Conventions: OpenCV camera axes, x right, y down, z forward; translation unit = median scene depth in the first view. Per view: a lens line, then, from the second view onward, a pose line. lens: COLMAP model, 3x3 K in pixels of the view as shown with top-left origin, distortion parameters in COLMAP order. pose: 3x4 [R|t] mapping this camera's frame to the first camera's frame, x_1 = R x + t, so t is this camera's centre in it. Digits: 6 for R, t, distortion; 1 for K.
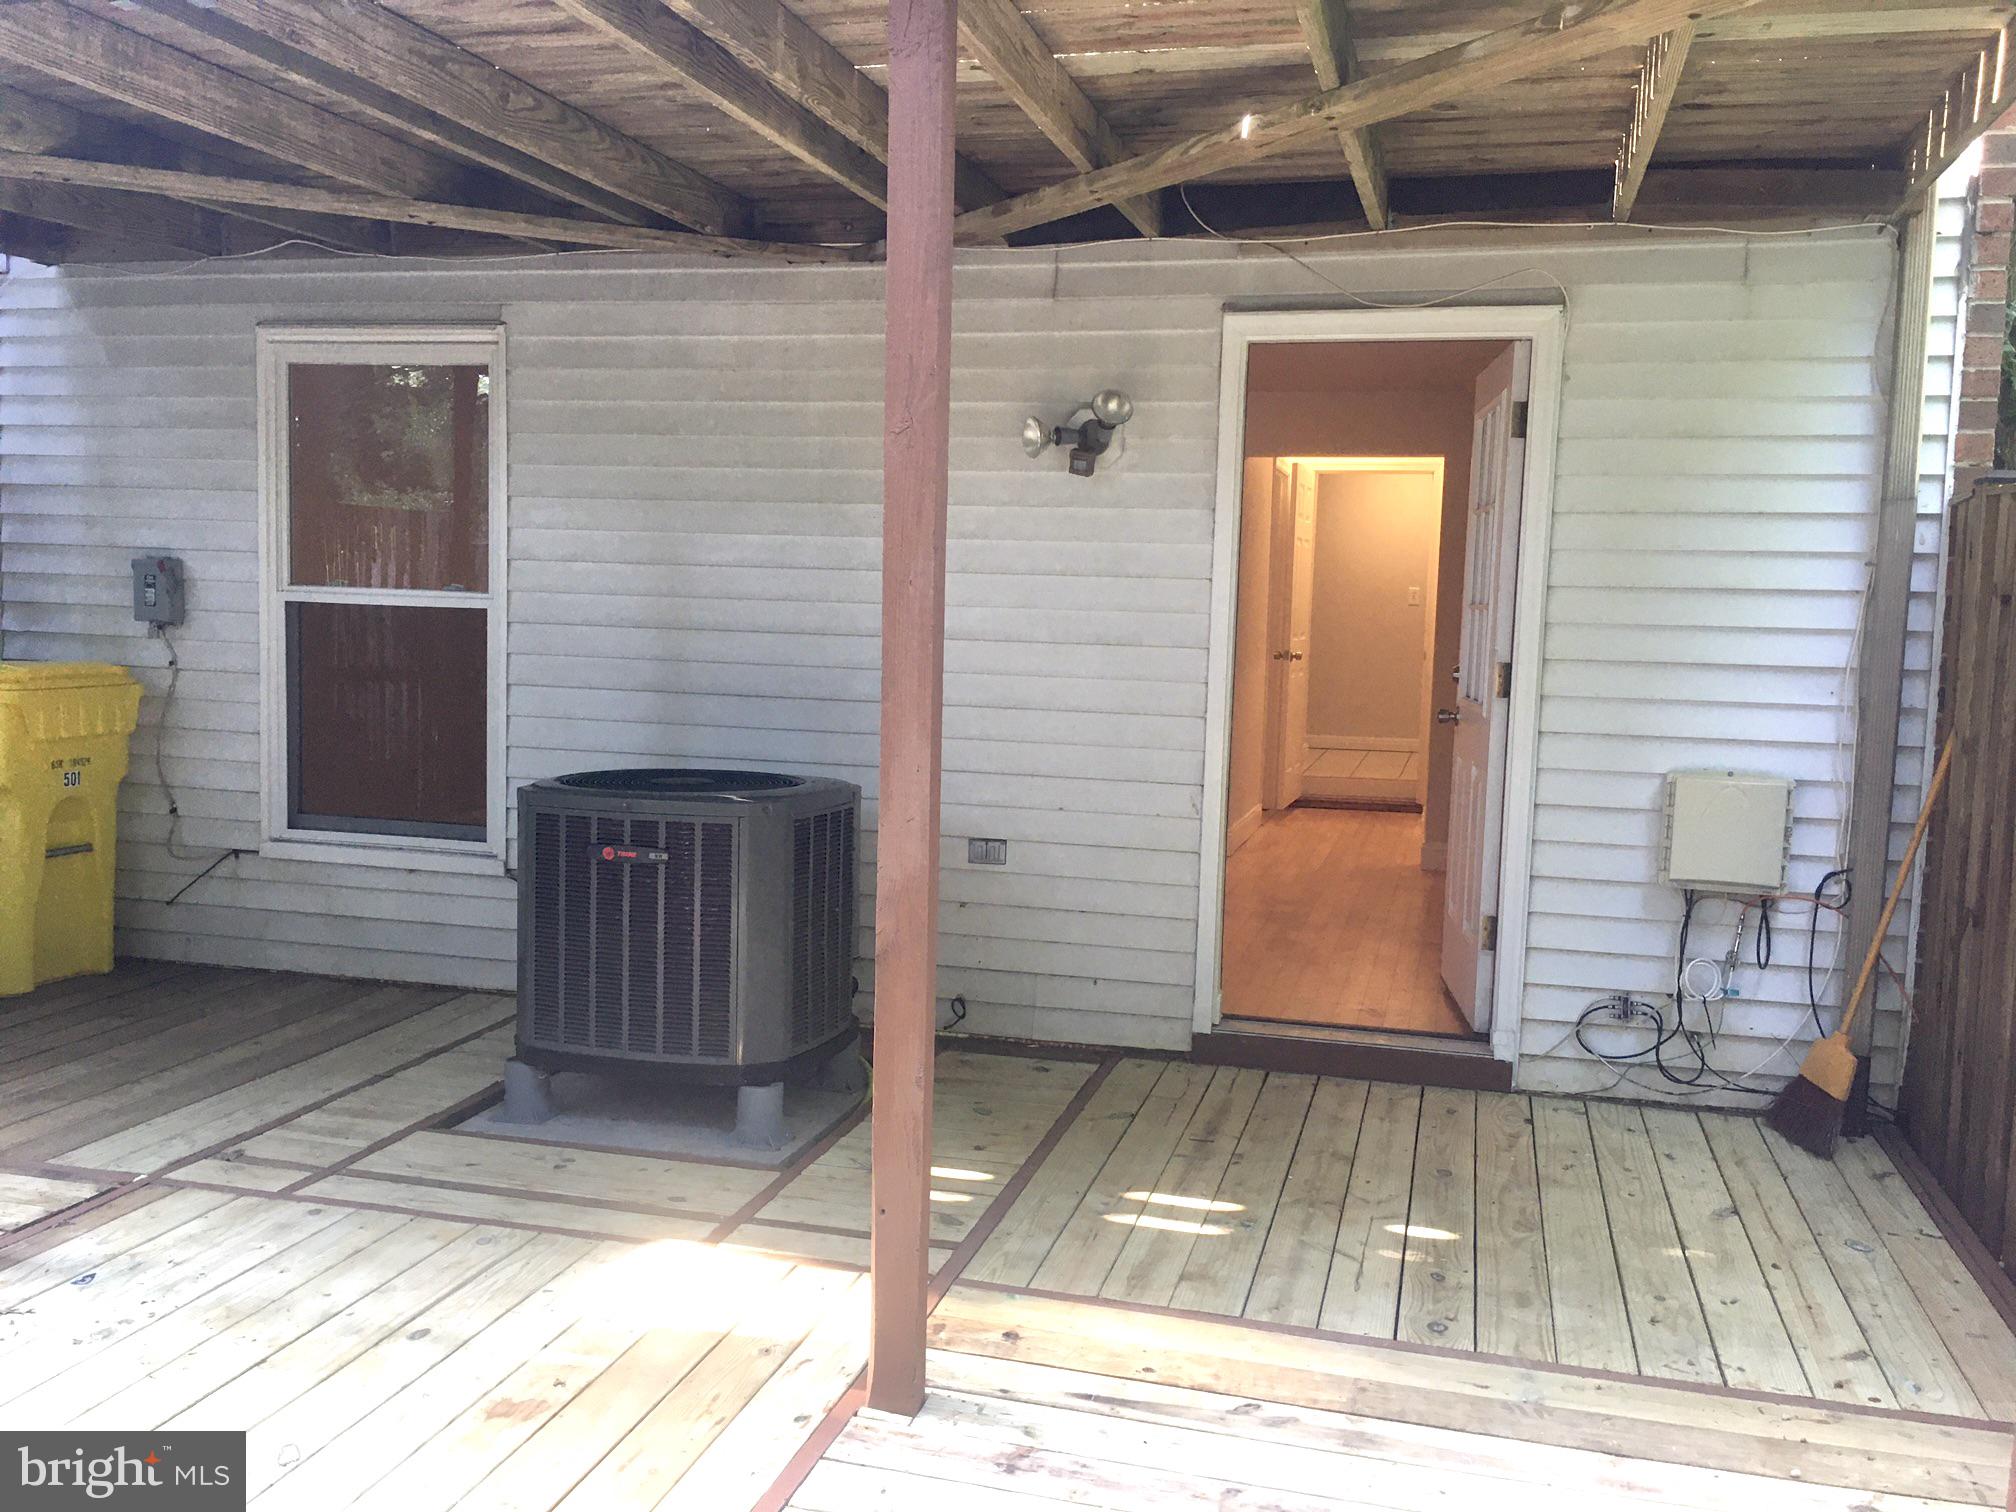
lens RADIAL K [[1725.6, 0, 1008.0], [0, 1725.6, 756.0], [0, 0, 1]] dist [0.080191, -0.138002]
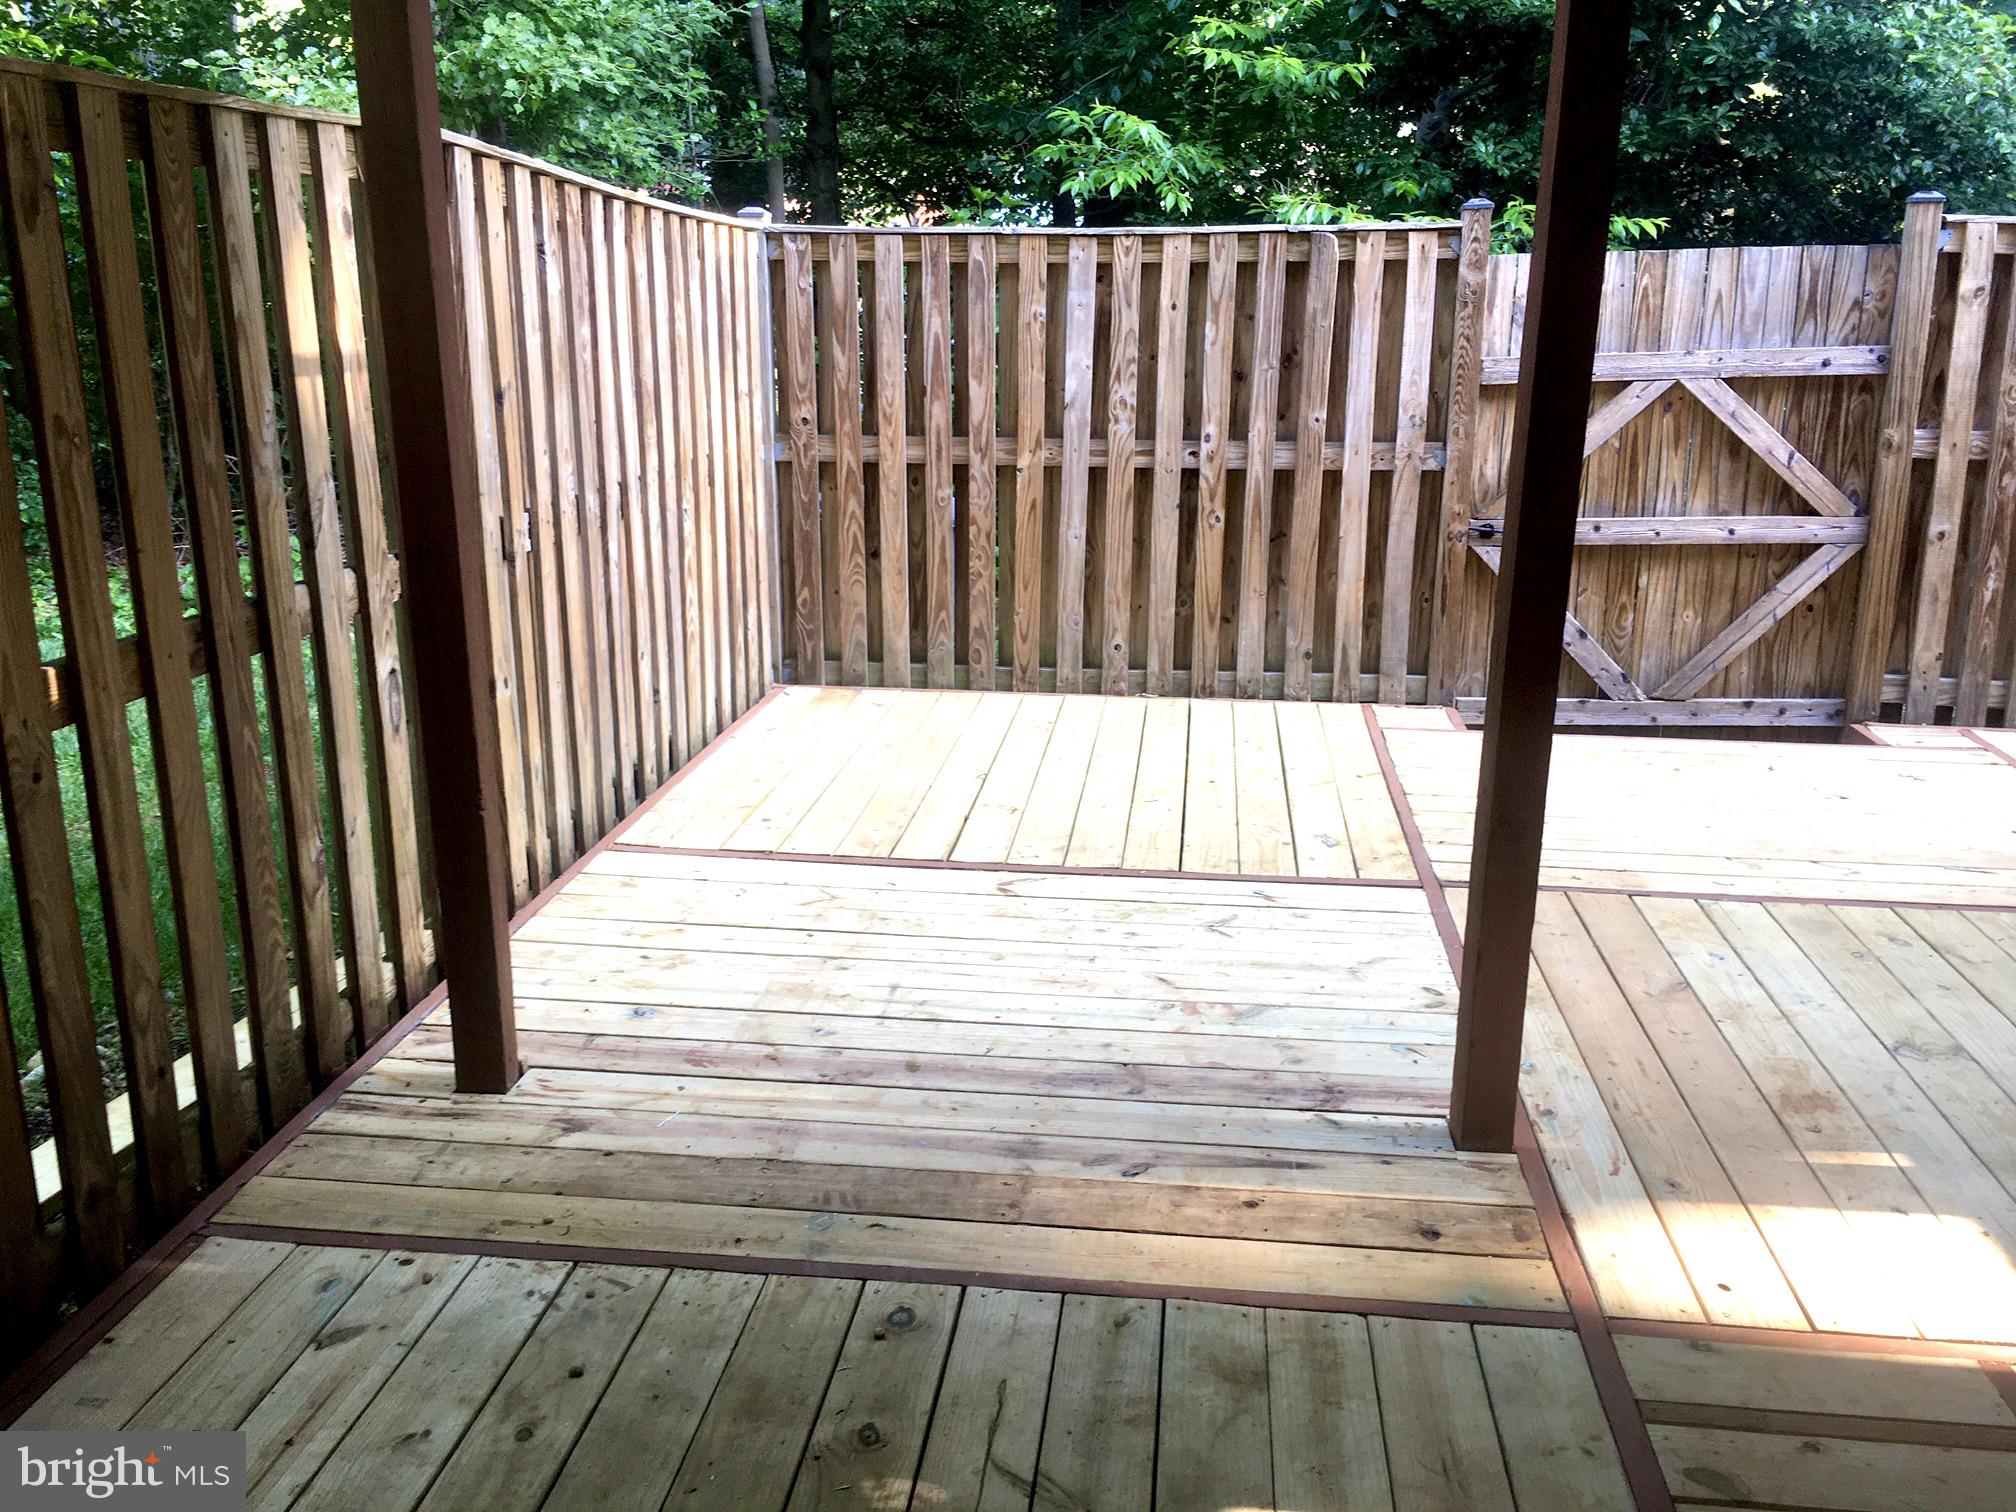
lens RADIAL K [[1725.6, 0, 1008.0], [0, 1725.6, 756.0], [0, 0, 1]] dist [0.080191, -0.138002]
pose [[-0.989002, 0.008797, -0.147641, 0.311847], [-0.045454, 0.931840, 0.360011, -0.159829], [0.140745, 0.362763, -0.921192, 1.613888]]
